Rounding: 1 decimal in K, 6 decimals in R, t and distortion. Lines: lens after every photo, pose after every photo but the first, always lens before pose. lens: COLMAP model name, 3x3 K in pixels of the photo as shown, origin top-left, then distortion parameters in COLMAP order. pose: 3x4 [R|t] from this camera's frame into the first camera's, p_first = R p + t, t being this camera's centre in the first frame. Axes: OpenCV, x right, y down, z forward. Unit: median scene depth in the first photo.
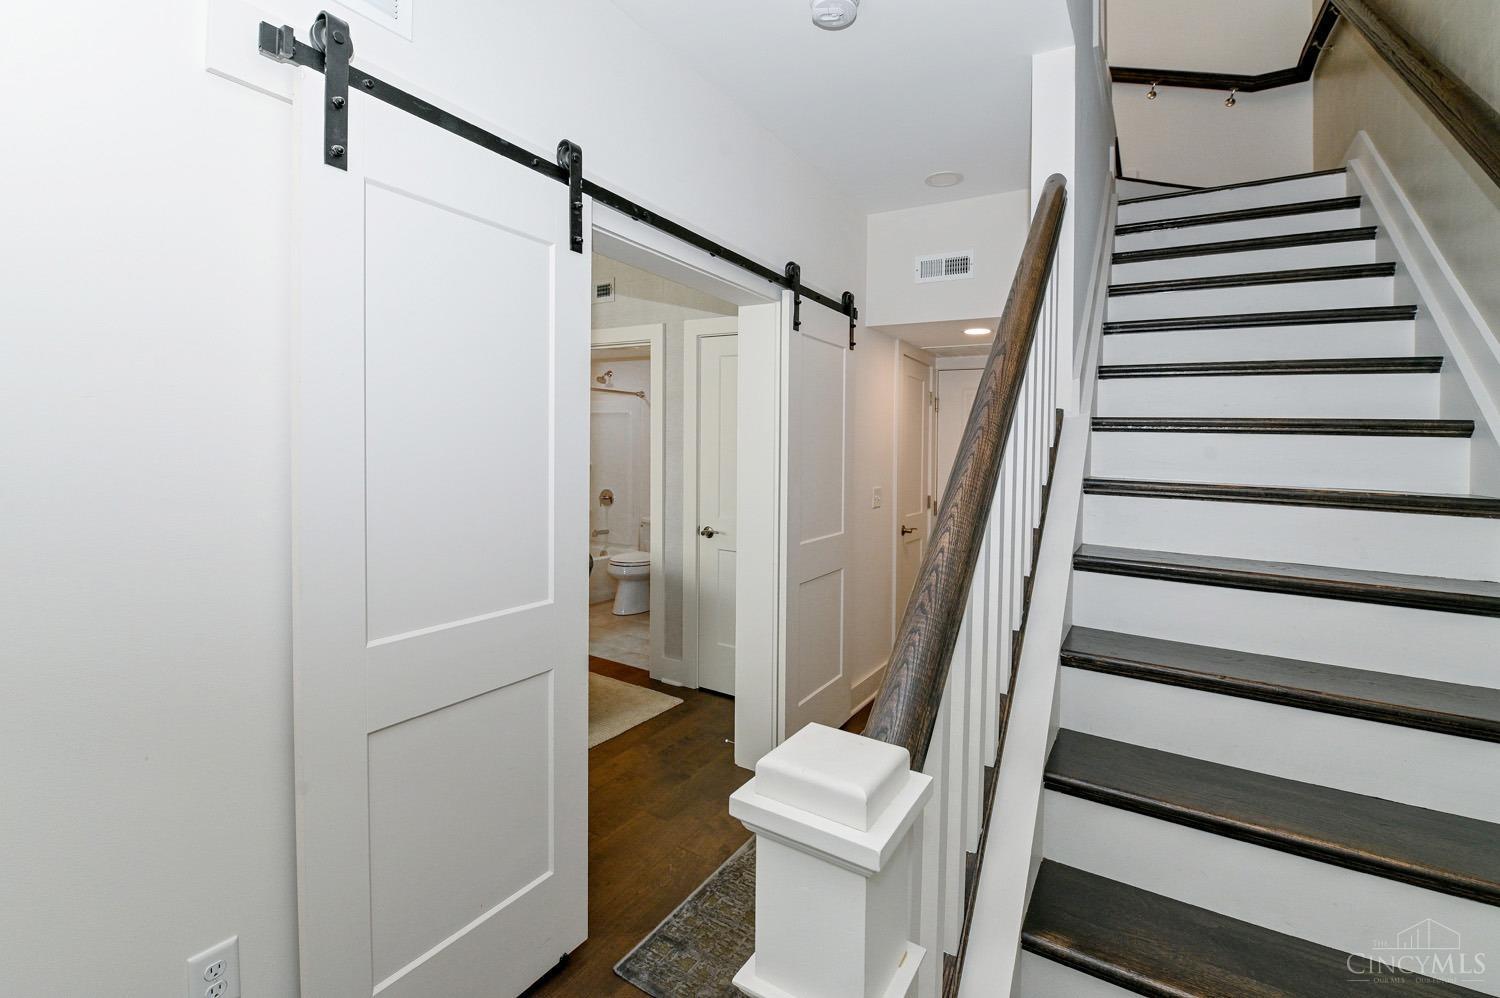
lens RADIAL K [[646.3, 0, 750.2], [0, 646.3, 467.2], [0, 0, 1]] dist [-0.024966, -0.006076]
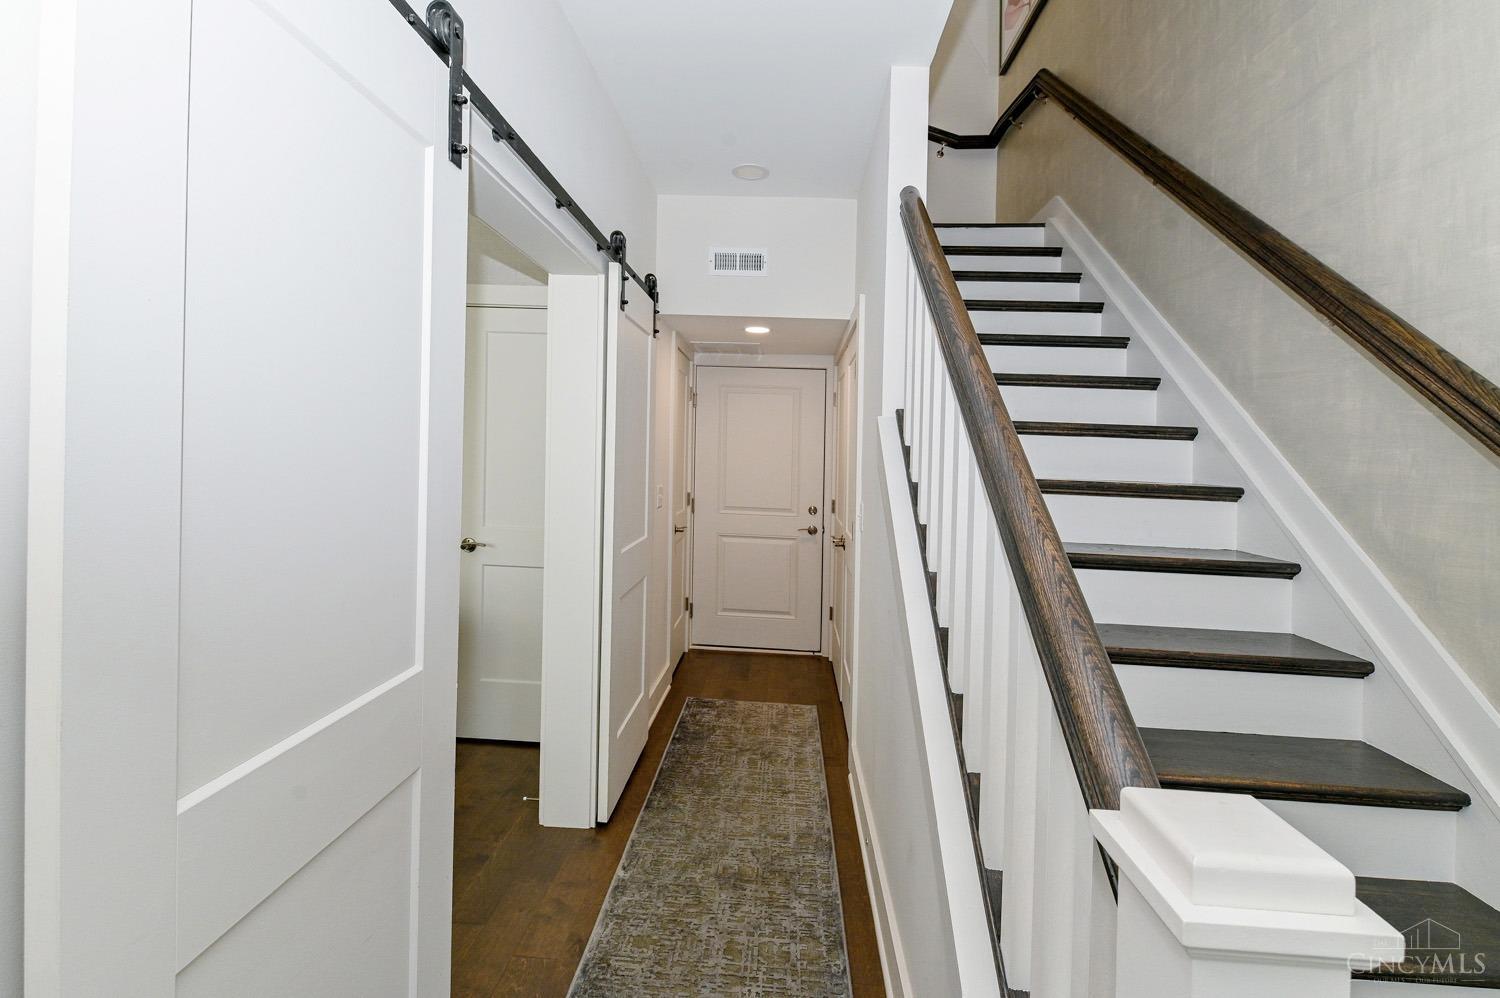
lens RADIAL K [[655.3, 0, 746.9], [0, 655.3, 453.8], [0, 0, 1]] dist [-0.000187, -0.010514]
pose [[0.880255, 0.001414, 0.474499, -0.194278], [0.004800, 0.999918, -0.011883, -0.004565], [-0.474477, 0.012737, 0.880176, 0.131023]]
